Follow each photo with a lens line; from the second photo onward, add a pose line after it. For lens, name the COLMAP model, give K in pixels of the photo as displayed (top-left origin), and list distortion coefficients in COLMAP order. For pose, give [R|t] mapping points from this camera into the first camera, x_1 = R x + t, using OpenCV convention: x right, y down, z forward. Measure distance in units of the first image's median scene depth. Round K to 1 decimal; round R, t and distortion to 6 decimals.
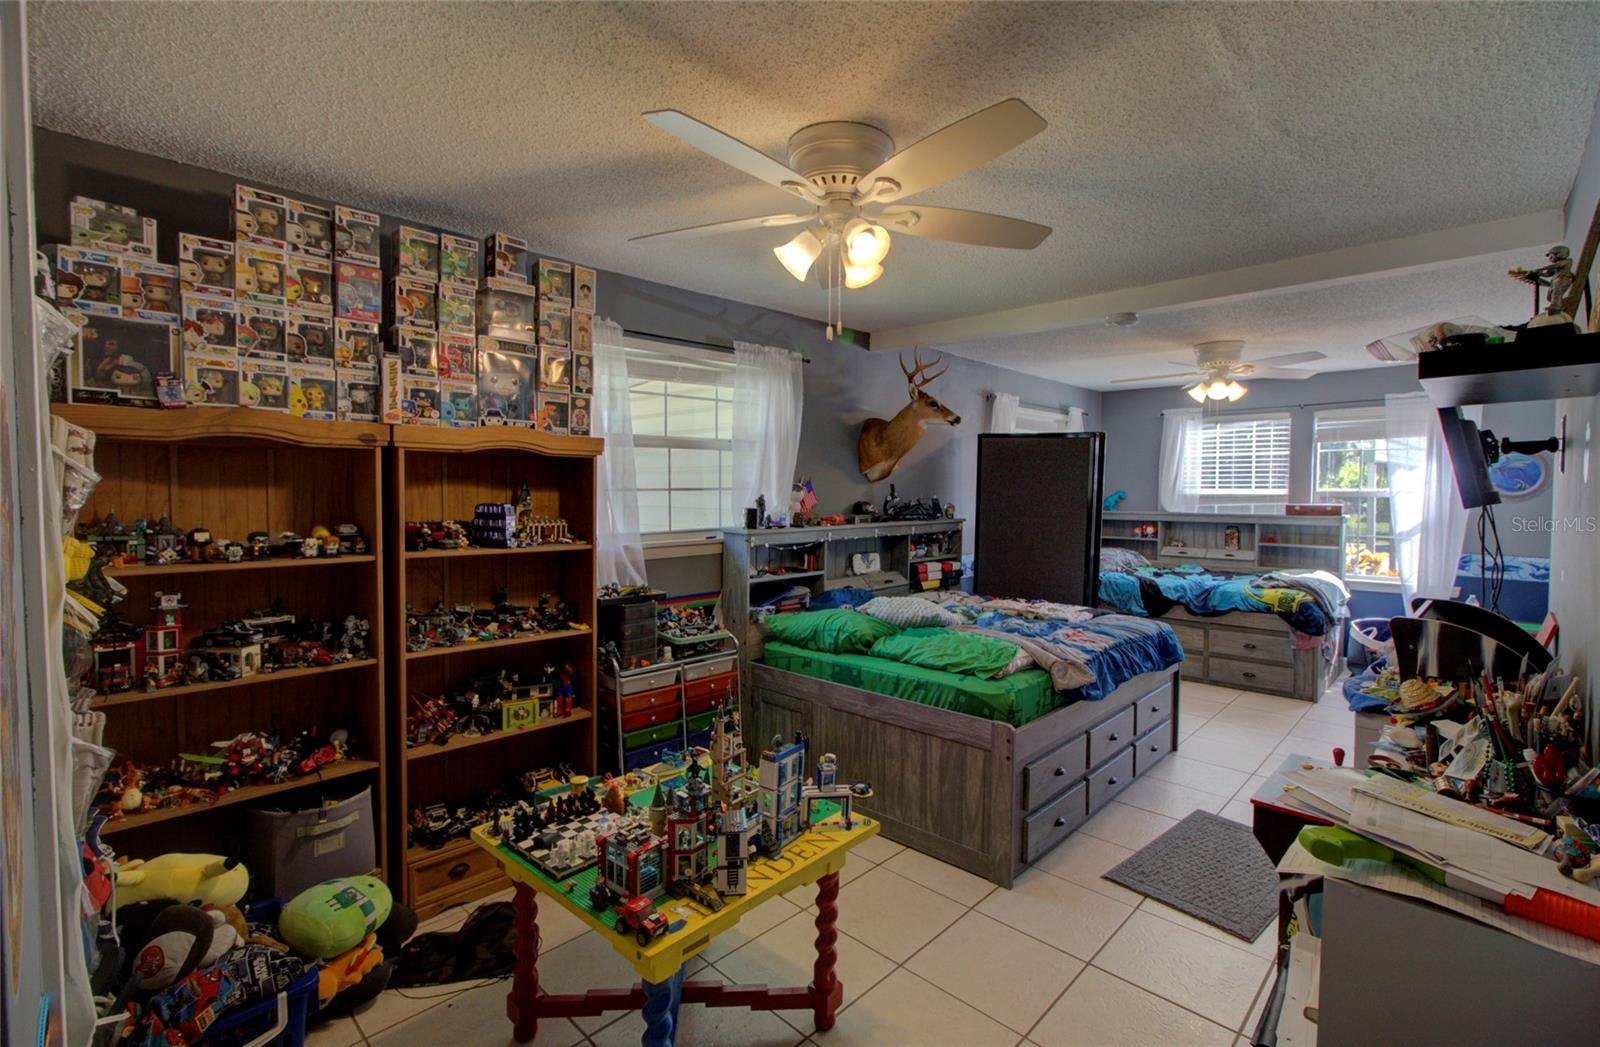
lens RADIAL K [[731.6, 0, 798.2], [0, 731.6, 524.3], [0, 0, 1]] dist [-0.010578, 0.002321]
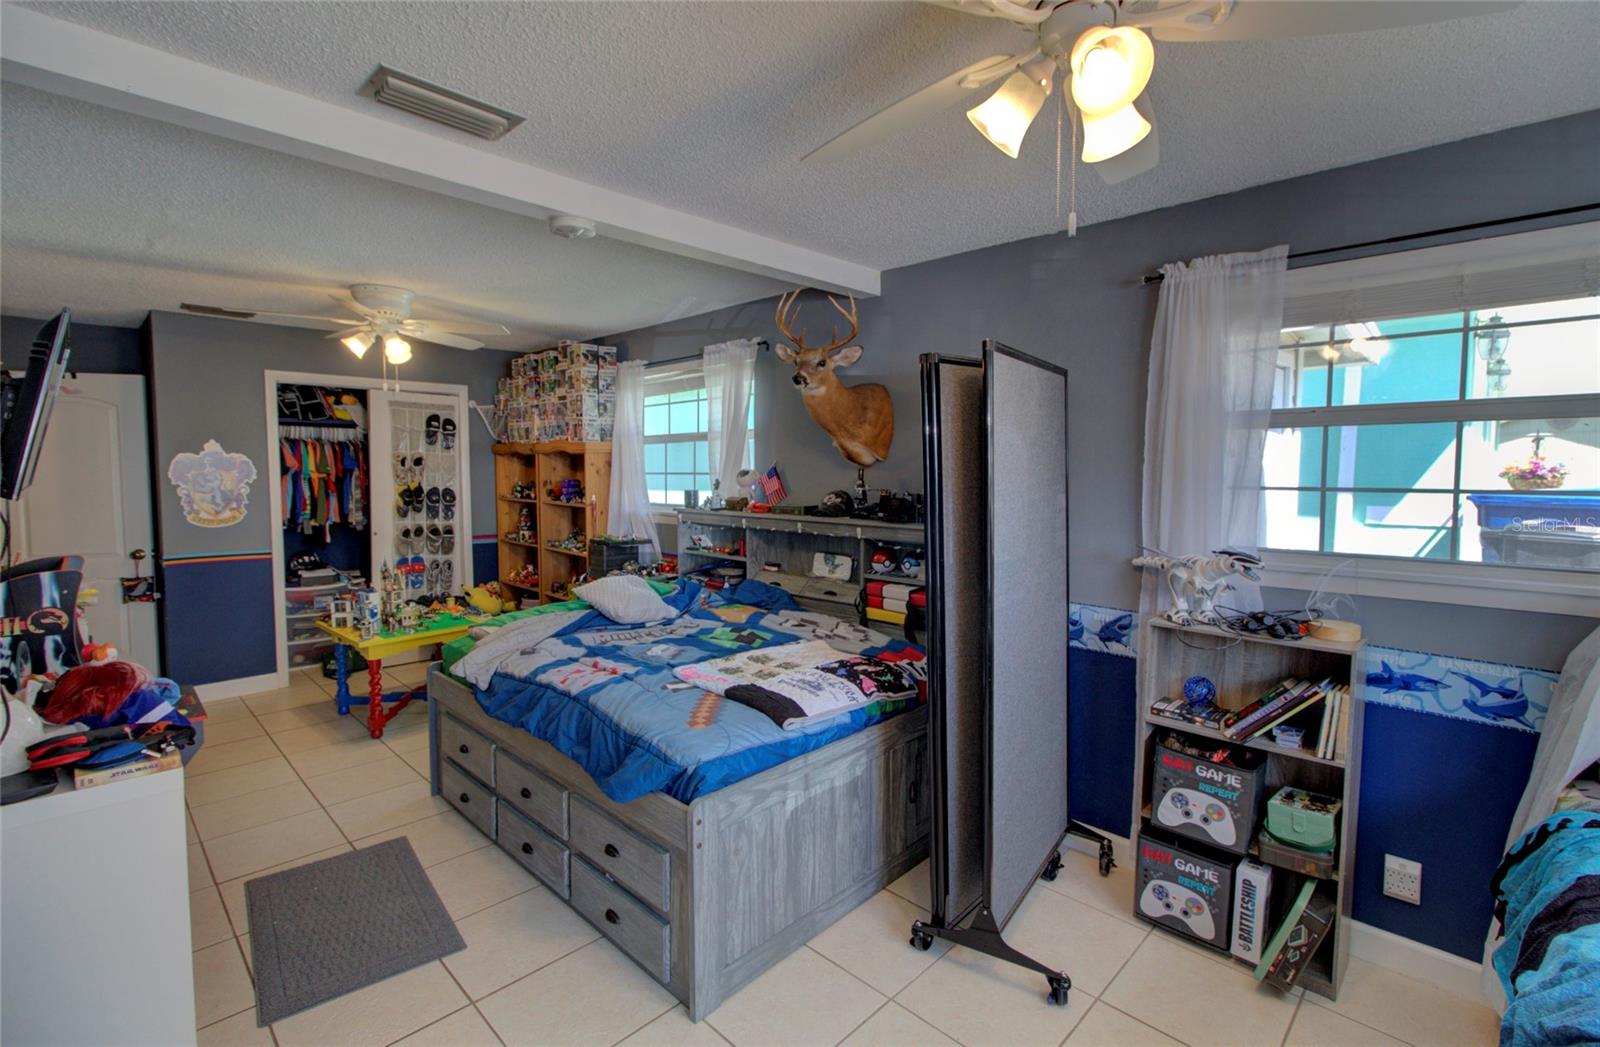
lens RADIAL K [[731.6, 0, 811.8], [0, 731.6, 517.1], [0, 0, 1]] dist [-0.010578, 0.002321]
pose [[-0.000920, 0.060096, -0.998192, 0.735399], [-0.058309, 0.996491, 0.060047, -0.040367], [0.998298, 0.058259, 0.002587, 0.793989]]
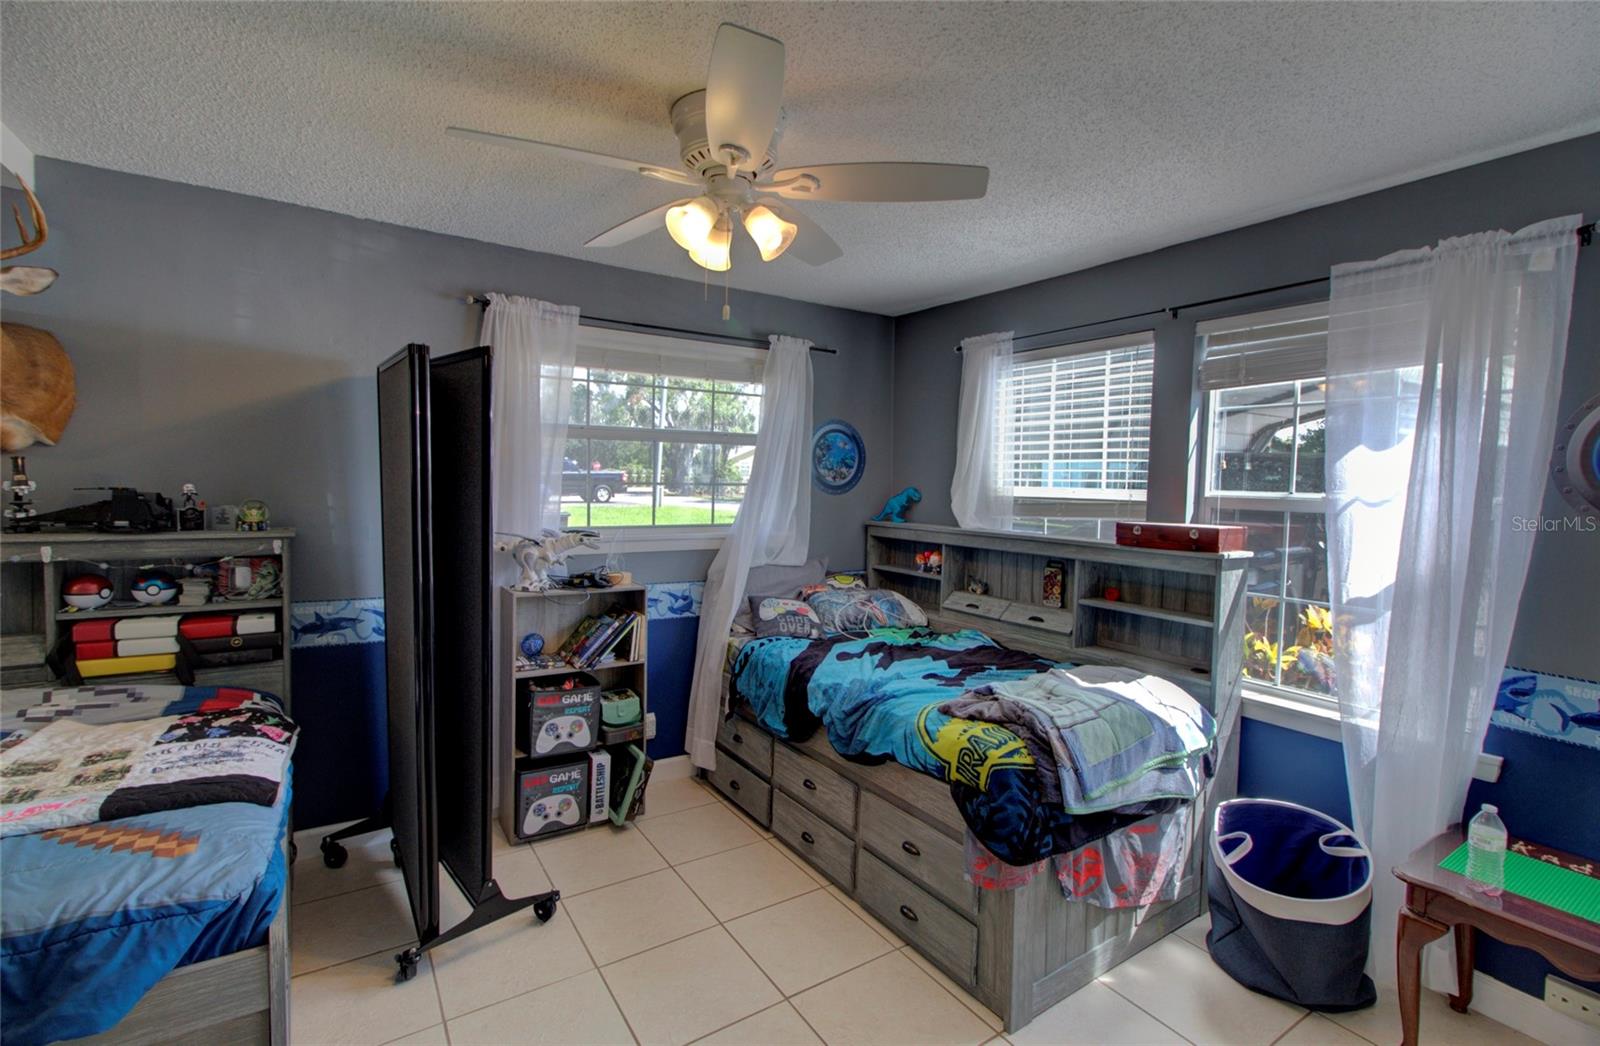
lens RADIAL K [[731.6, 0, 805.2], [0, 731.6, 524.5], [0, 0, 1]] dist [-0.010578, 0.002321]
pose [[0.976761, 0.033256, -0.211737, 0.618711], [-0.031634, 0.999439, 0.011042, -0.026772], [0.211985, -0.004087, 0.977264, 0.540273]]
